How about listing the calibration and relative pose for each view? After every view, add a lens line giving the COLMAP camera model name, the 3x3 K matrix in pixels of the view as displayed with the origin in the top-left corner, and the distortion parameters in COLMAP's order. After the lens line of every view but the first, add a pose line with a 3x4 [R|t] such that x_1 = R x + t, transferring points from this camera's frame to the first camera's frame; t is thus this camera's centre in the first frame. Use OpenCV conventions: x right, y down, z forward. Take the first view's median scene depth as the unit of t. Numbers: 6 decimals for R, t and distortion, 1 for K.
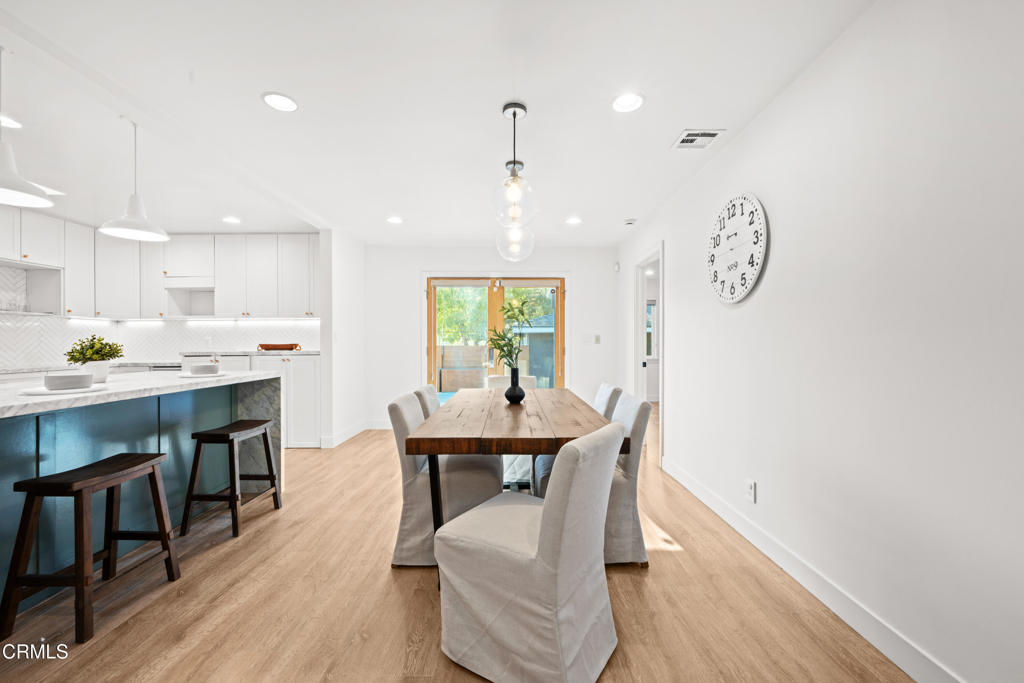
lens RADIAL K [[402.4, 0, 514.3], [0, 402.4, 345.3], [0, 0, 1]] dist [-0.000523, 0.001646]
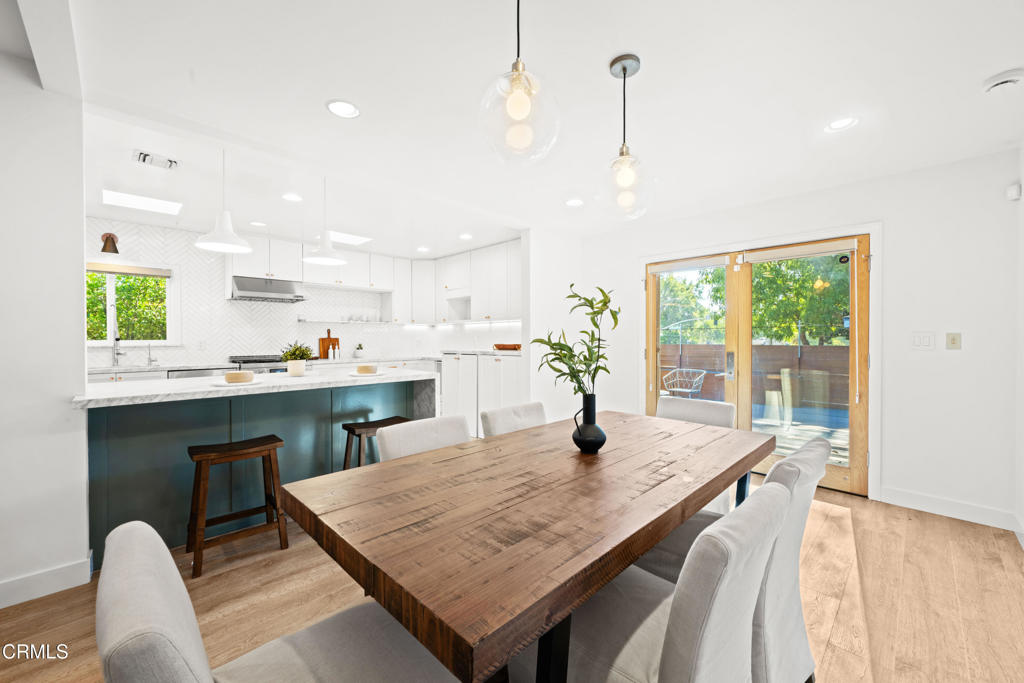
lens RADIAL K [[402.4, 0, 518.6], [0, 402.4, 340.2], [0, 0, 1]] dist [-0.000523, 0.001646]
pose [[0.706521, 0.004030, -0.707681, 0.280162], [-0.004948, 0.999987, 0.000755, -0.020929], [0.707675, 0.002969, 0.706532, 0.378114]]
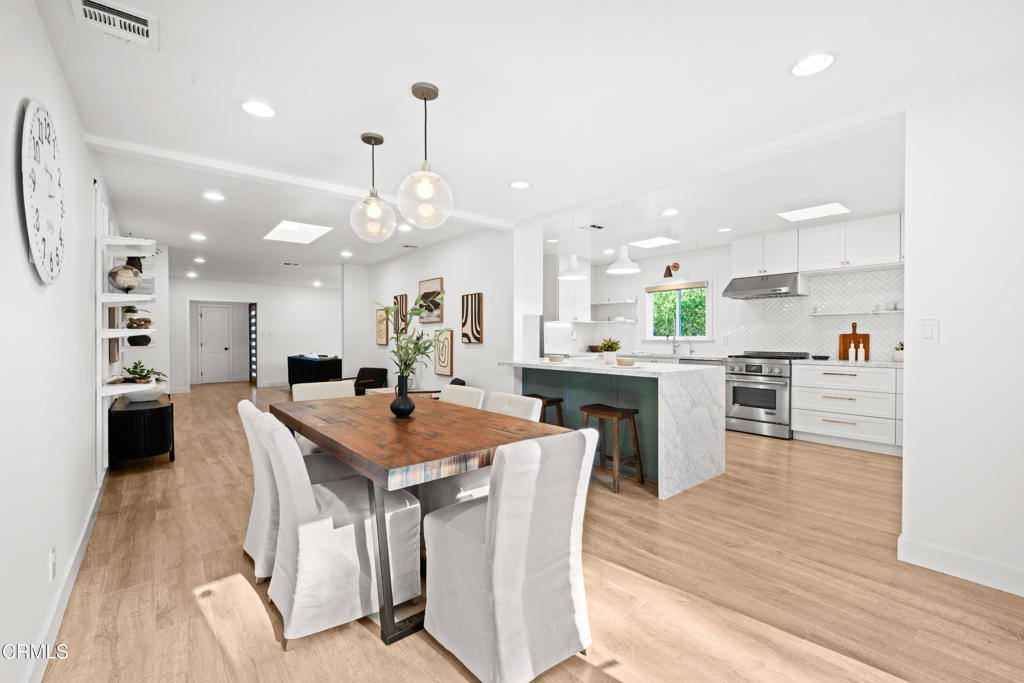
lens RADIAL K [[422.2, 0, 508.2], [0, 422.2, 341.6], [0, 0, 1]] dist [-0.000332, -0.000104]
pose [[-0.770162, 0.008993, -0.637785, 0.297172], [-0.002085, 0.999860, 0.016616, -0.020545], [0.637845, 0.014127, -0.770035, 1.366410]]
